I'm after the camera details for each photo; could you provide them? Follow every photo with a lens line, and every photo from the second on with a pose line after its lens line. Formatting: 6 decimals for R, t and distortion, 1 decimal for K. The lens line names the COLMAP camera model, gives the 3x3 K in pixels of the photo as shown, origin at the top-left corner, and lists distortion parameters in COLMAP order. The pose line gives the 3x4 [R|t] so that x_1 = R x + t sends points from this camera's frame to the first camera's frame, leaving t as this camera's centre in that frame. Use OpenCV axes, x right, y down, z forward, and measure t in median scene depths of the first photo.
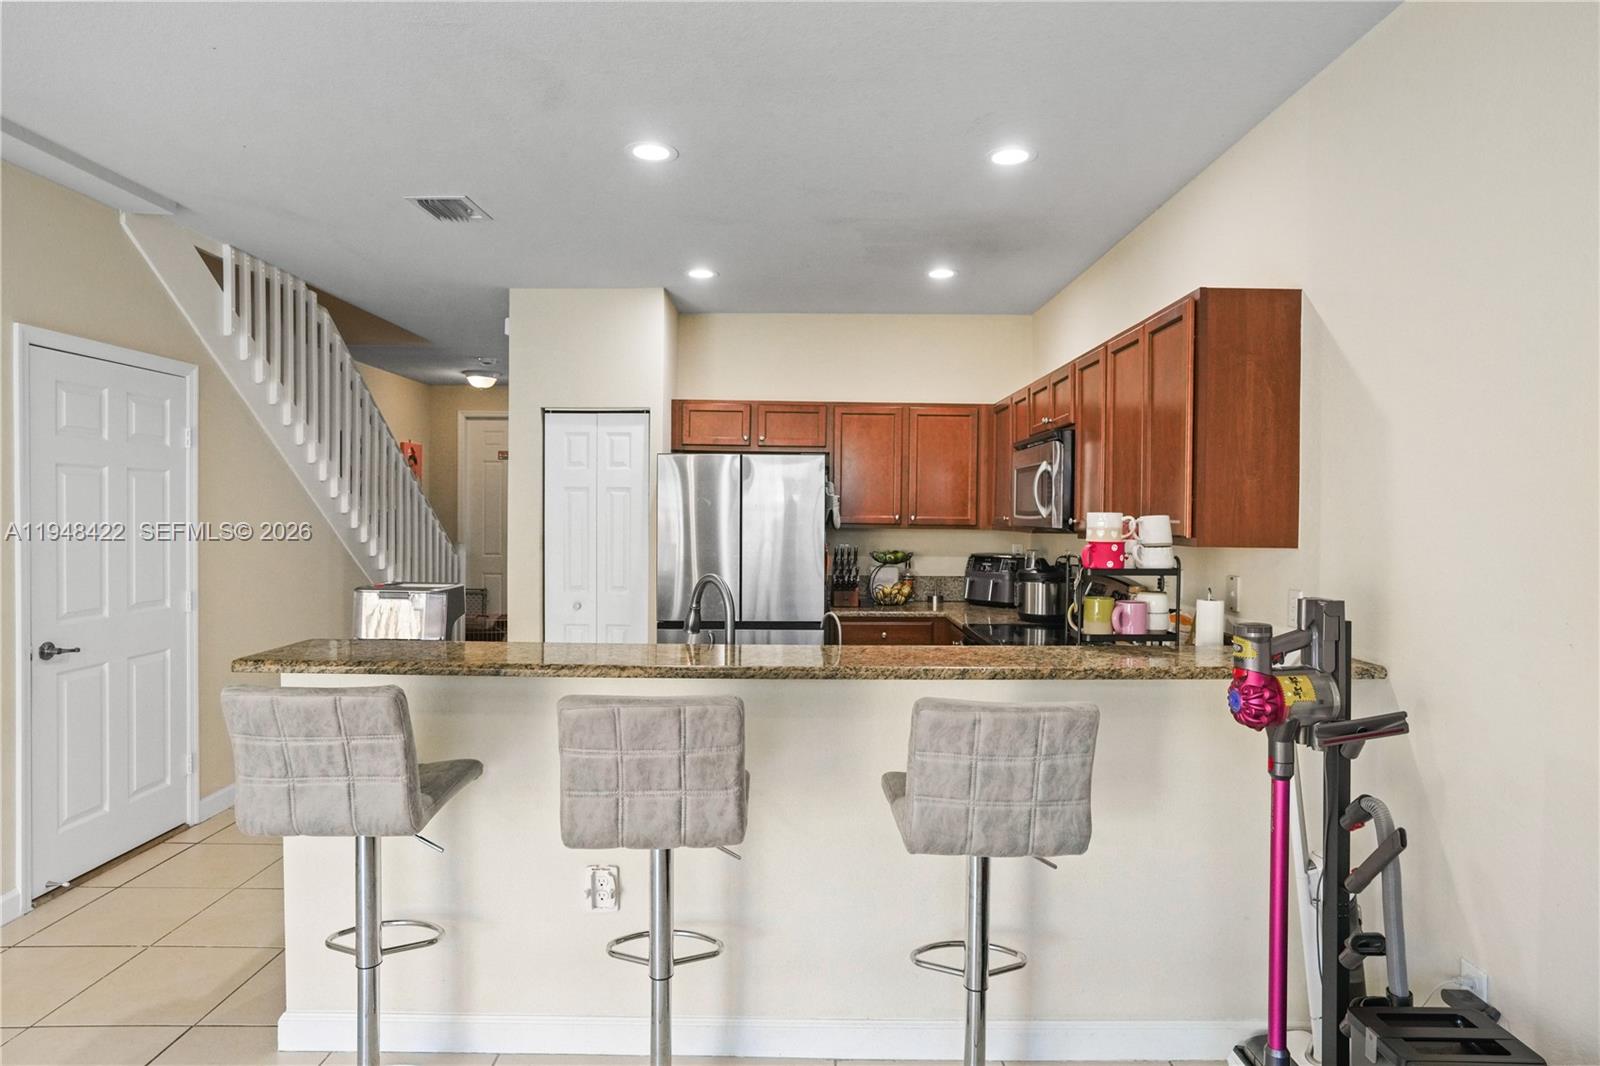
lens RADIAL K [[904.6, 0, 799.3], [0, 904.6, 516.6], [0, 0, 1]] dist [-0.053607, 0.000215]
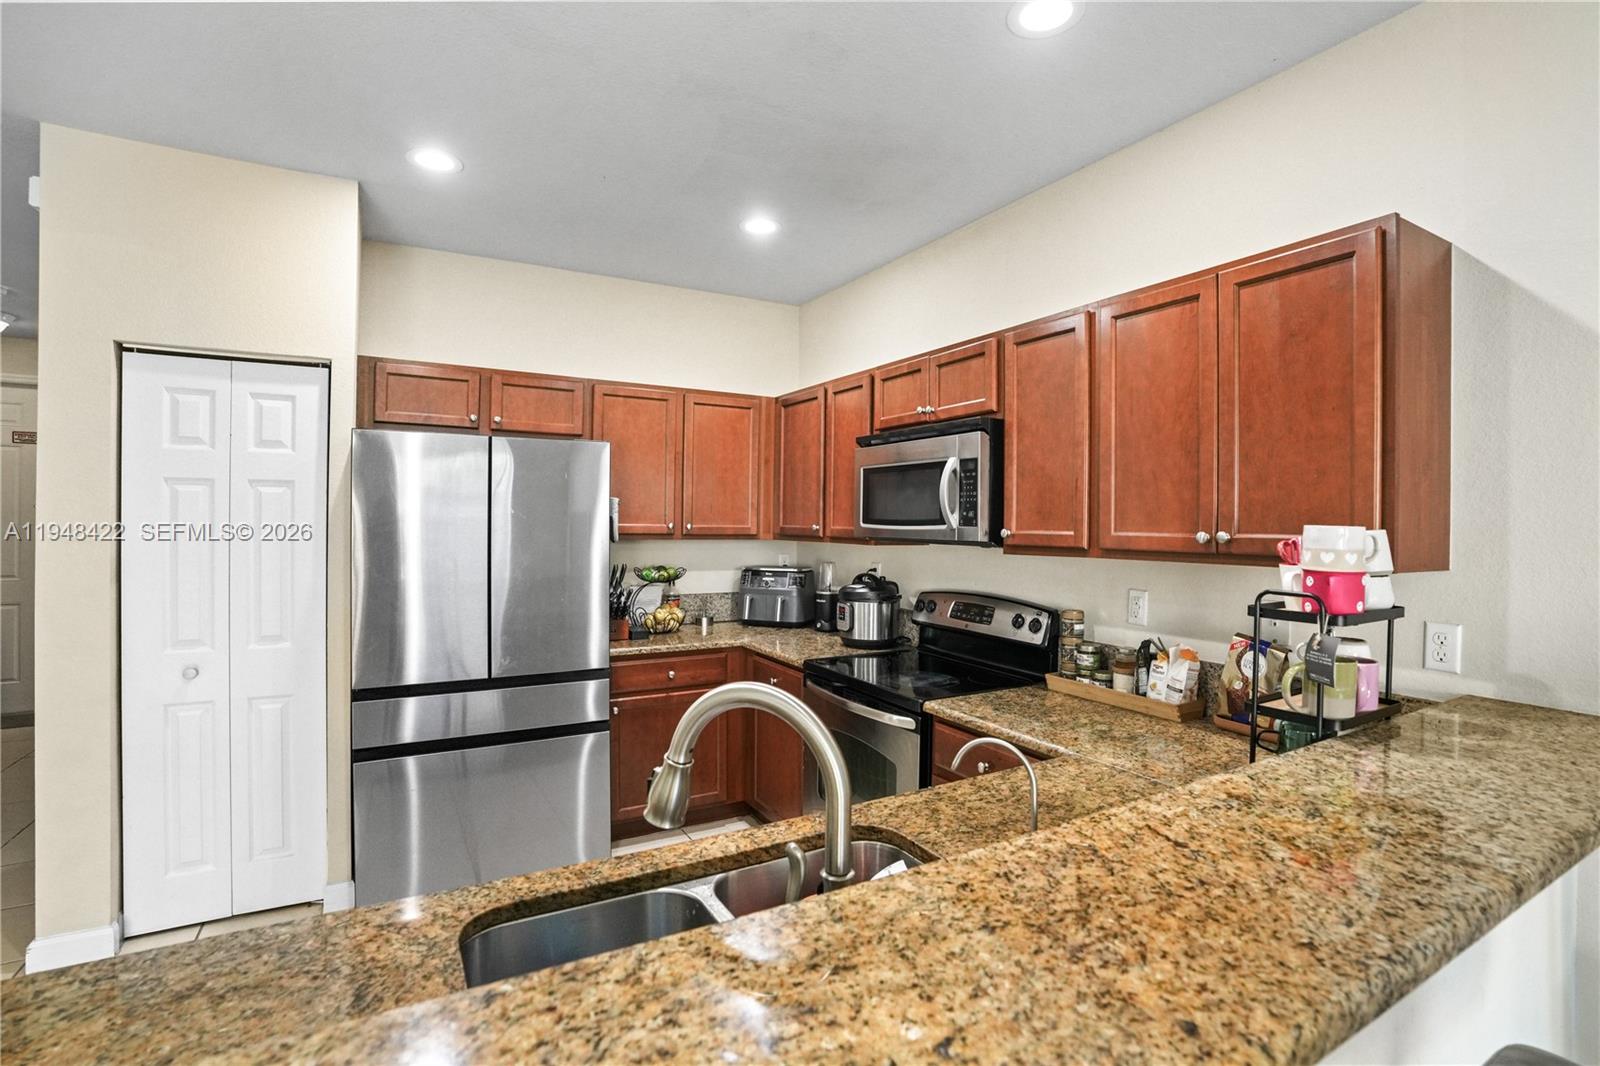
lens RADIAL K [[752.2, 0, 803.5], [0, 752.2, 522.9], [0, 0, 1]] dist [-0.064276, 0.024716]
pose [[0.874756, -0.001403, 0.484562, -0.122062], [-0.000350, 0.999994, 0.003527, -0.004436], [-0.484564, -0.003255, 0.874750, 0.368439]]
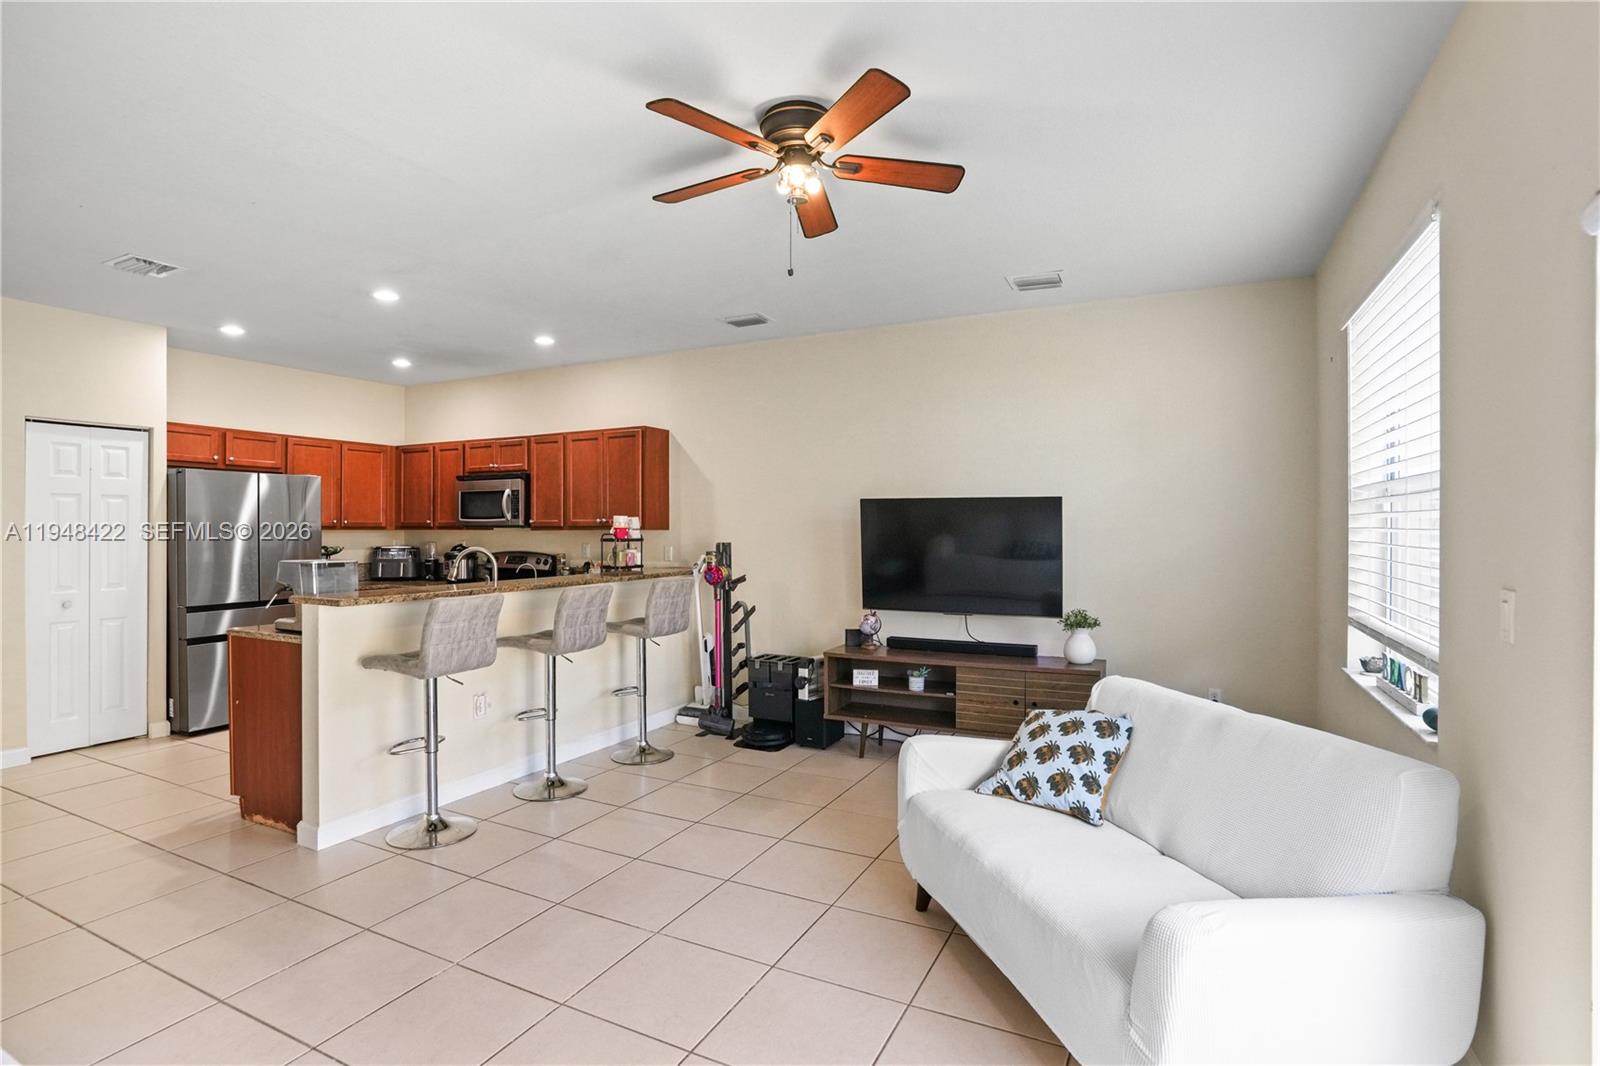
lens RADIAL K [[752.2, 0, 803.5], [0, 752.2, 522.9], [0, 0, 1]] dist [-0.064276, 0.024716]
pose [[0.446928, -0.004719, 0.894557, -0.620562], [0.008024, 0.999967, 0.001267, 0.007884], [-0.894534, 0.006612, 0.446951, -0.166881]]
